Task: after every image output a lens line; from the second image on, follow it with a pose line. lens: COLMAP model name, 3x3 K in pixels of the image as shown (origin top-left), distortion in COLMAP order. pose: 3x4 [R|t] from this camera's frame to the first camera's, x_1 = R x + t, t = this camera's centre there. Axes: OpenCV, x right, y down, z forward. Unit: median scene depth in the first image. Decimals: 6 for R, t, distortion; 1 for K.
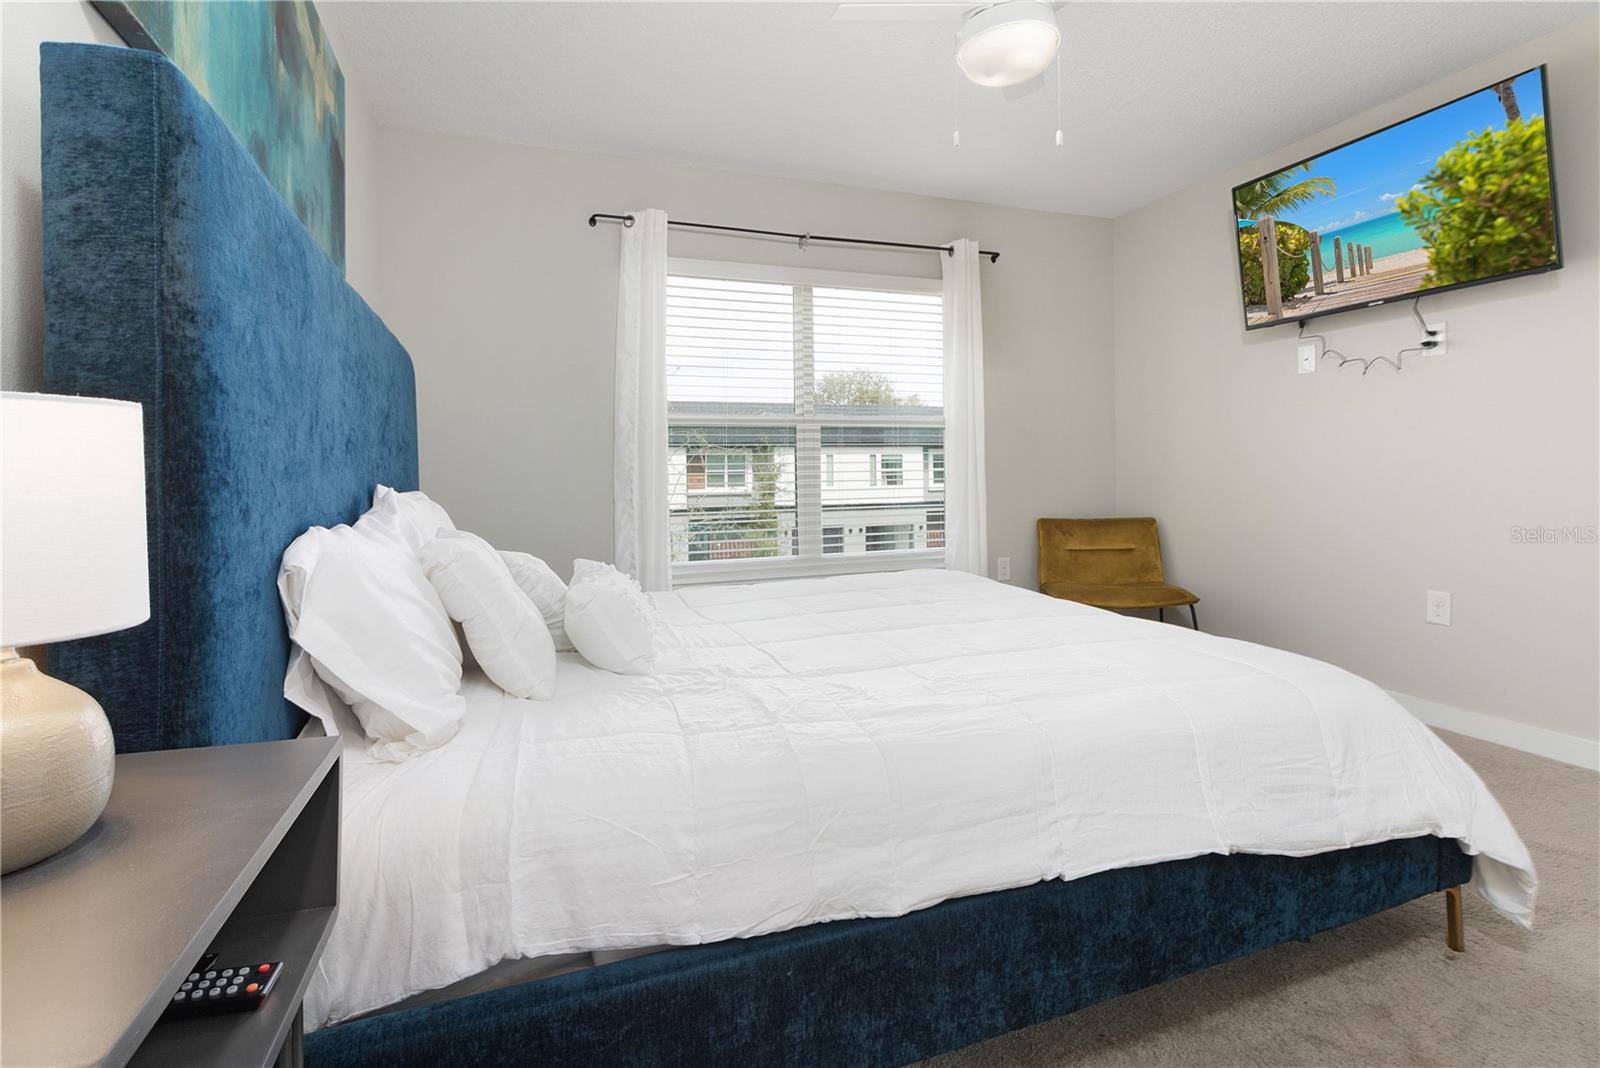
lens RADIAL K [[739.8, 0, 797.8], [0, 739.8, 470.1], [0, 0, 1]] dist [0.001753, 0.000670]
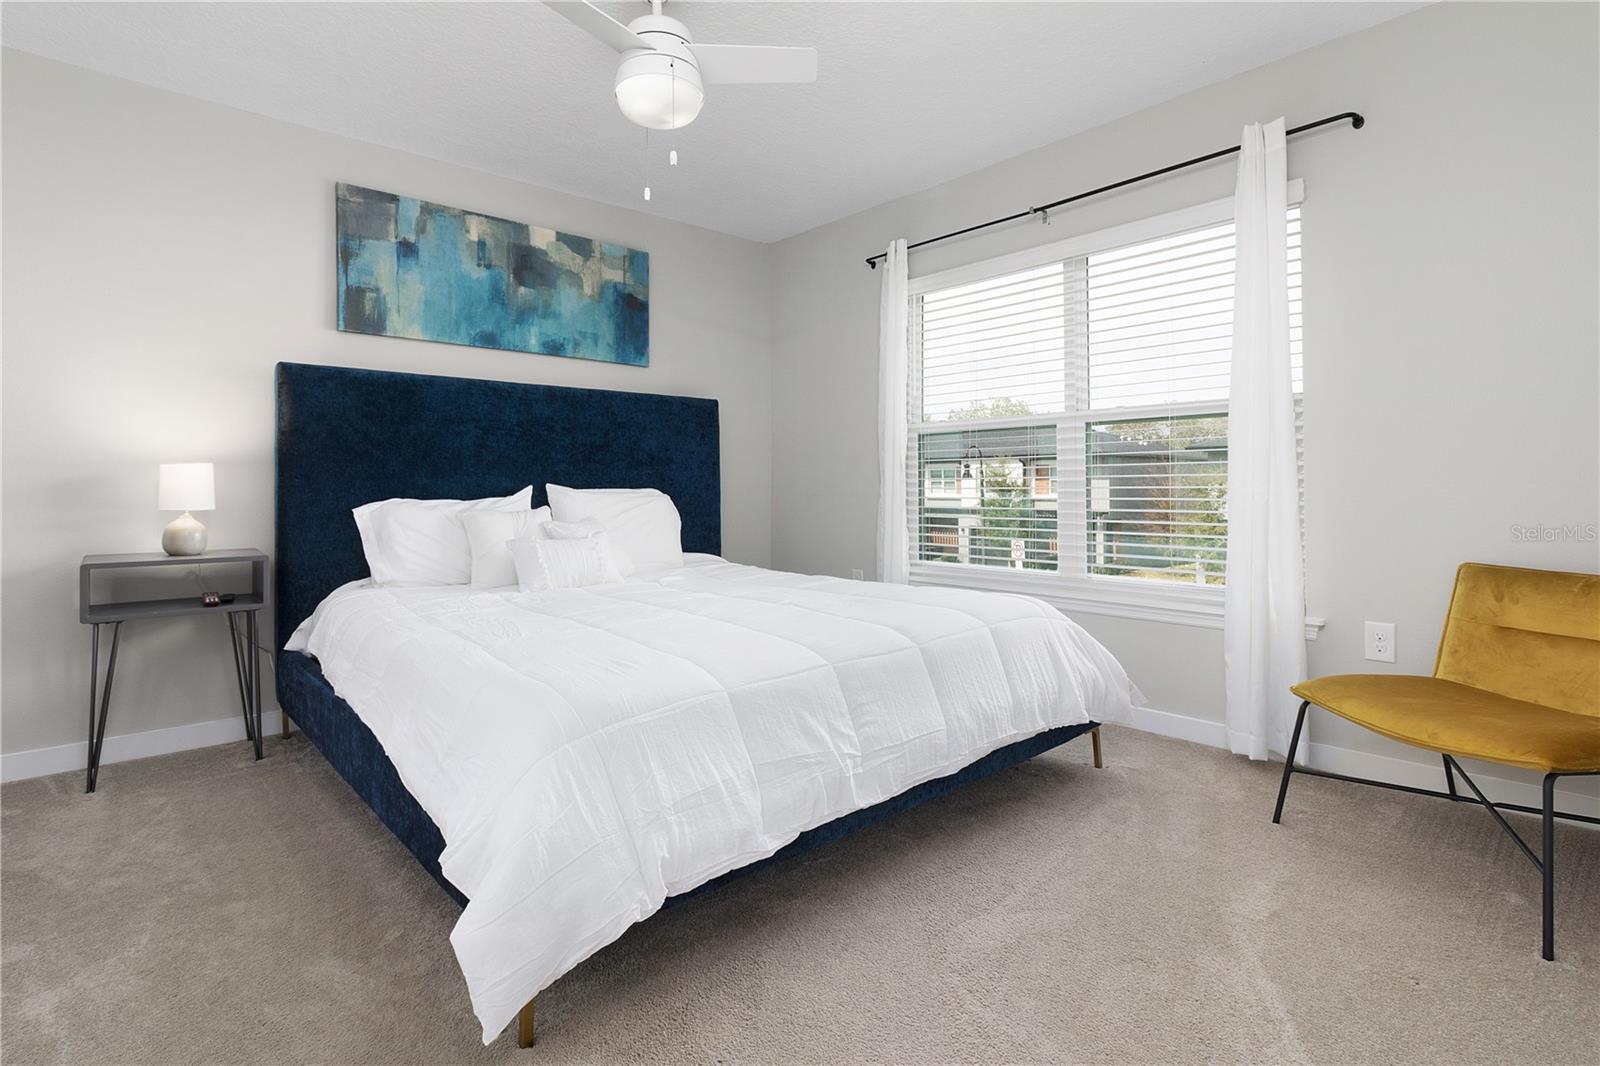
lens RADIAL K [[764.1, 0, 804.1], [0, 764.1, 519.6], [0, 0, 1]] dist [-0.000143, 0.000174]
pose [[0.409808, 0.047072, -0.910957, 2.668827], [0.005717, 0.998515, 0.054168, 0.005764], [0.912154, -0.027407, 0.408930, 1.309062]]
